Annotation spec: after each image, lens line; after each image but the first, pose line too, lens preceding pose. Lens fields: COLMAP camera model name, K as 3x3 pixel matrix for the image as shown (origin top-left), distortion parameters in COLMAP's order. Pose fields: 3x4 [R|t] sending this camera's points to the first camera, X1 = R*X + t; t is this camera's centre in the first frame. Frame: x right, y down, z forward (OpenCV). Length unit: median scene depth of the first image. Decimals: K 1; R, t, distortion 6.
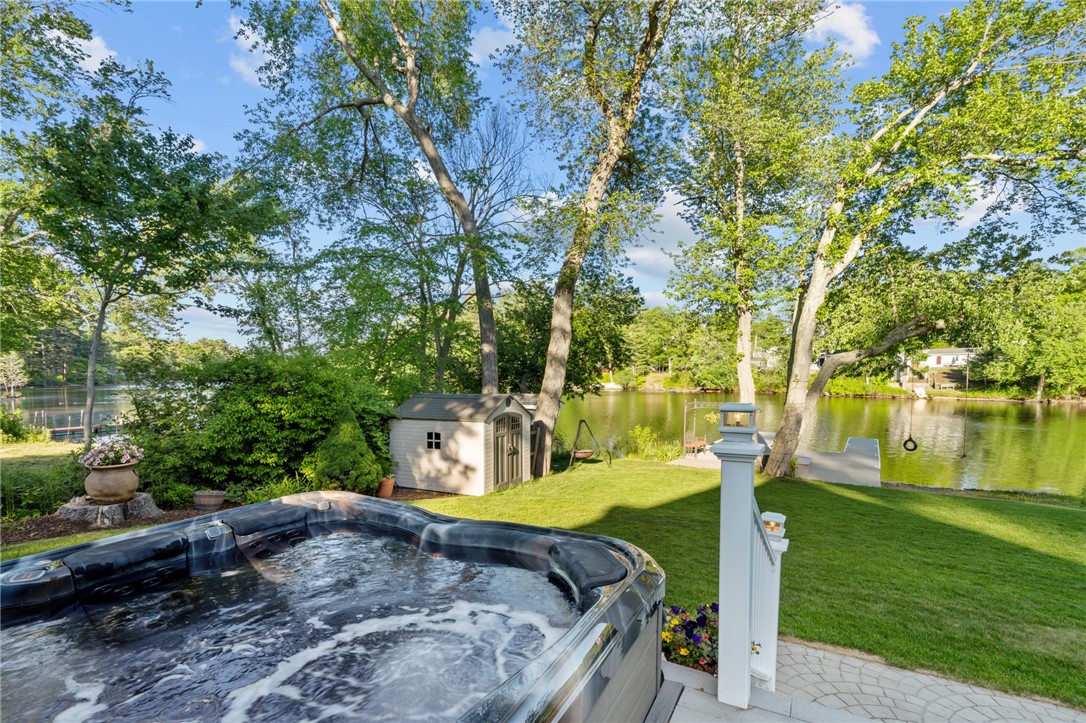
lens RADIAL K [[505.9, 0, 544.0], [0, 505.9, 385.7], [0, 0, 1]] dist [-0.001625, -0.000001]
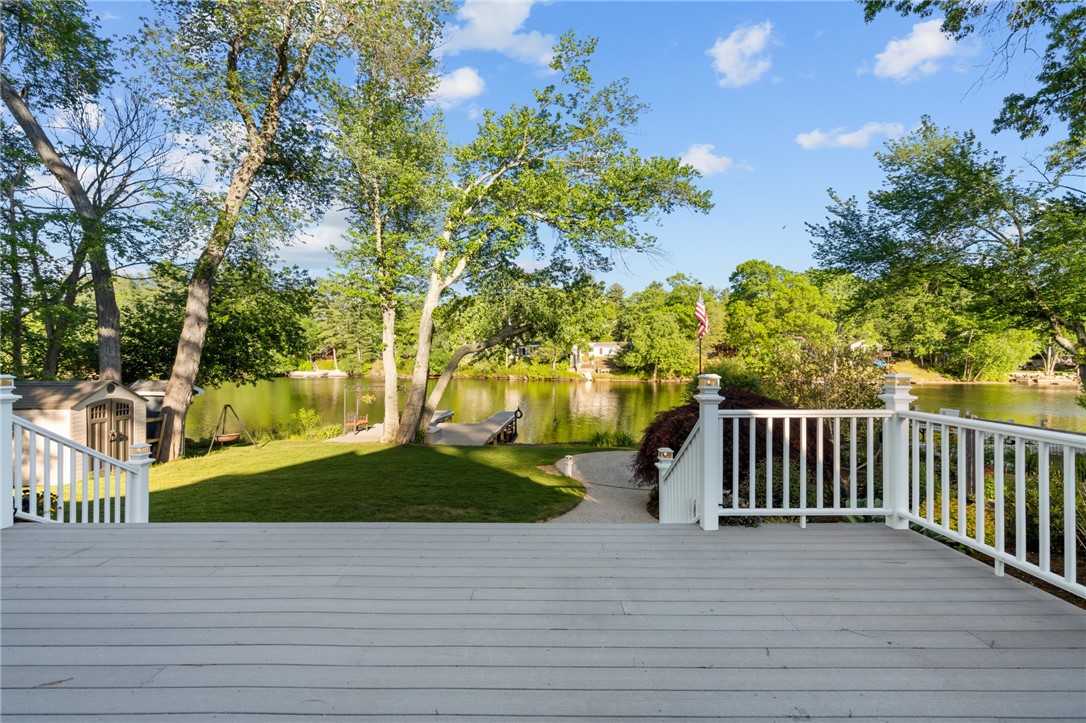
lens RADIAL K [[489.0, 0, 541.3], [0, 489.0, 355.8], [0, 0, 1]] dist [-0.002065, 0.000052]
pose [[0.874353, 0.007707, 0.485230, 0.141370], [0.008898, 0.999451, -0.031908, 0.005251], [-0.485210, 0.032217, 0.873804, -0.180745]]
